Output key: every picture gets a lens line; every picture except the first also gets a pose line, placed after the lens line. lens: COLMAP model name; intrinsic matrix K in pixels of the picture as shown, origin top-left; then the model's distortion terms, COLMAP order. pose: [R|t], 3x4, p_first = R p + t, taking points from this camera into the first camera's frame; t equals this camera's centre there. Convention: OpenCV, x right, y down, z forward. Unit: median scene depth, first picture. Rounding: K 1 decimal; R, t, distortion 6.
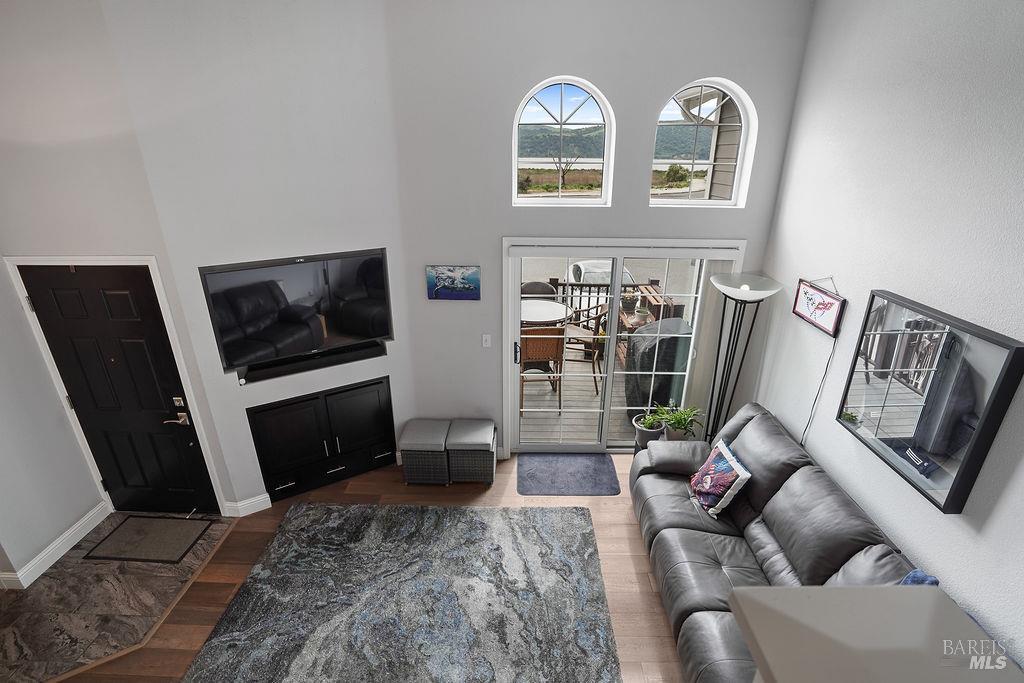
lens RADIAL K [[474.9, 0, 508.2], [0, 474.9, 344.7], [0, 0, 1]] dist [-0.067549, 0.032304]
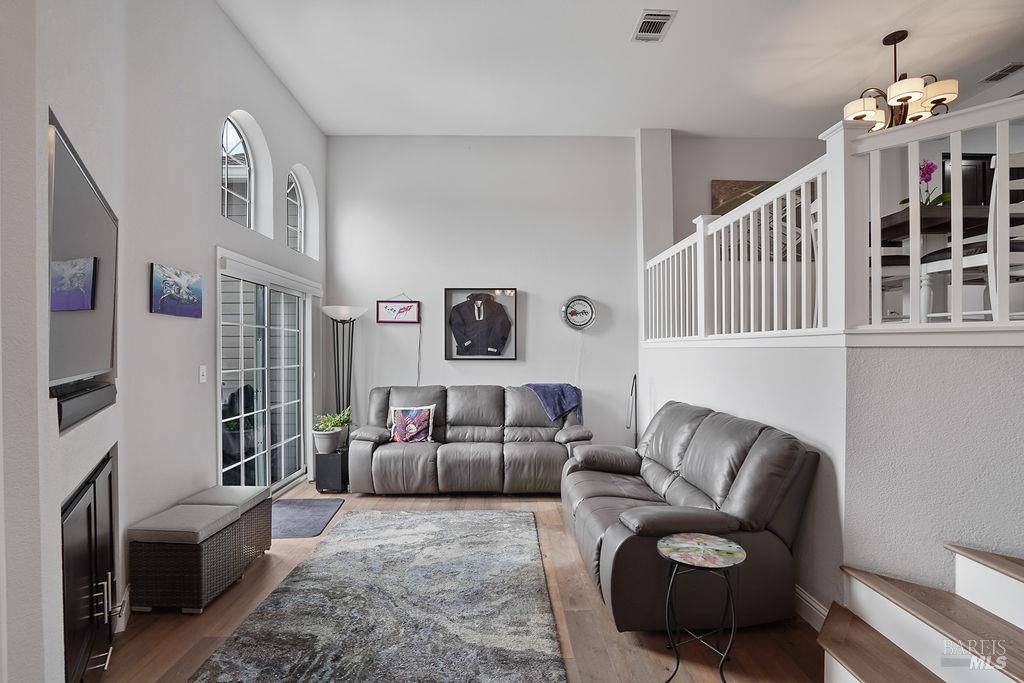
lens RADIAL K [[476.0, 0, 508.0], [0, 476.0, 352.0], [0, 0, 1]] dist [-0.069290, 0.032487]
pose [[-0.033354, -0.003841, 0.999436, -0.900922], [0.379174, 0.925183, 0.016210, 0.147746], [-0.924724, 0.379501, -0.029402, 0.606252]]
